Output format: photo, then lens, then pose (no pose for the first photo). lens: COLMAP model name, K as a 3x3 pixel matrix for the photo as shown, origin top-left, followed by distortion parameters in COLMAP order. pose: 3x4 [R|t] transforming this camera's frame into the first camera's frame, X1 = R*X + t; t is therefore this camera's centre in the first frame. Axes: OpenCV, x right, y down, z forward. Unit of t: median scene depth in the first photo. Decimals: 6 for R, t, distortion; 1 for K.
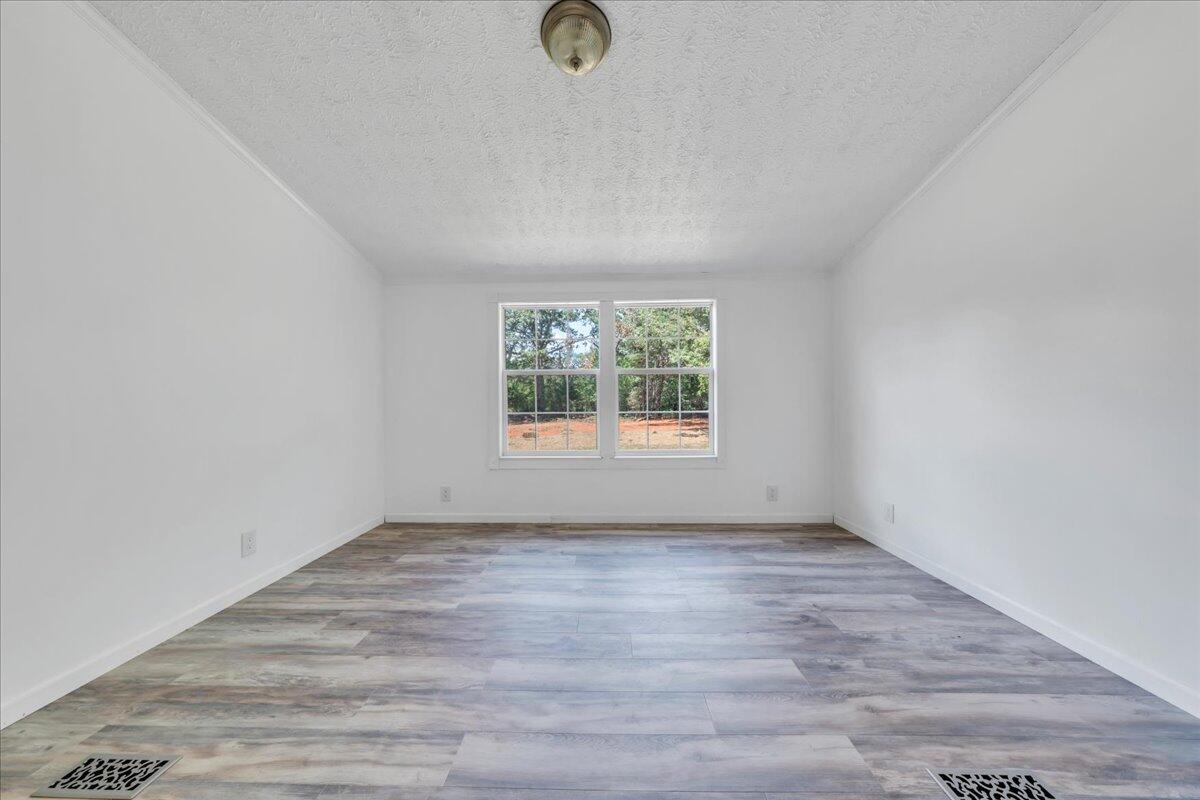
lens RADIAL K [[414.4, 0, 592.2], [0, 414.4, 401.6], [0, 0, 1]] dist [-0.000825, -0.000088]
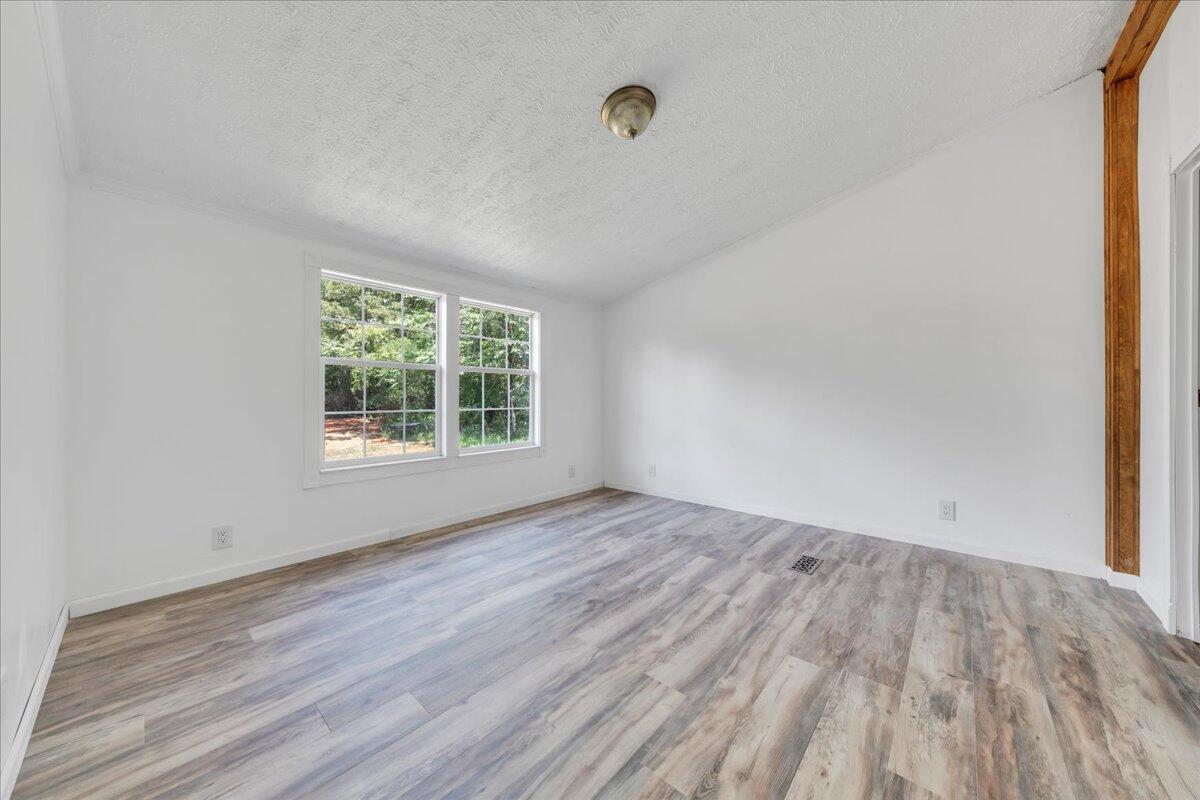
lens RADIAL K [[413.3, 0, 597.6], [0, 413.3, 395.5], [0, 0, 1]] dist [-0.001017, -0.000041]
pose [[0.636465, 0.012429, 0.771205, -0.726011], [-0.003217, 0.999904, -0.013460, 0.006821], [-0.771299, 0.006086, 0.636444, 0.184918]]
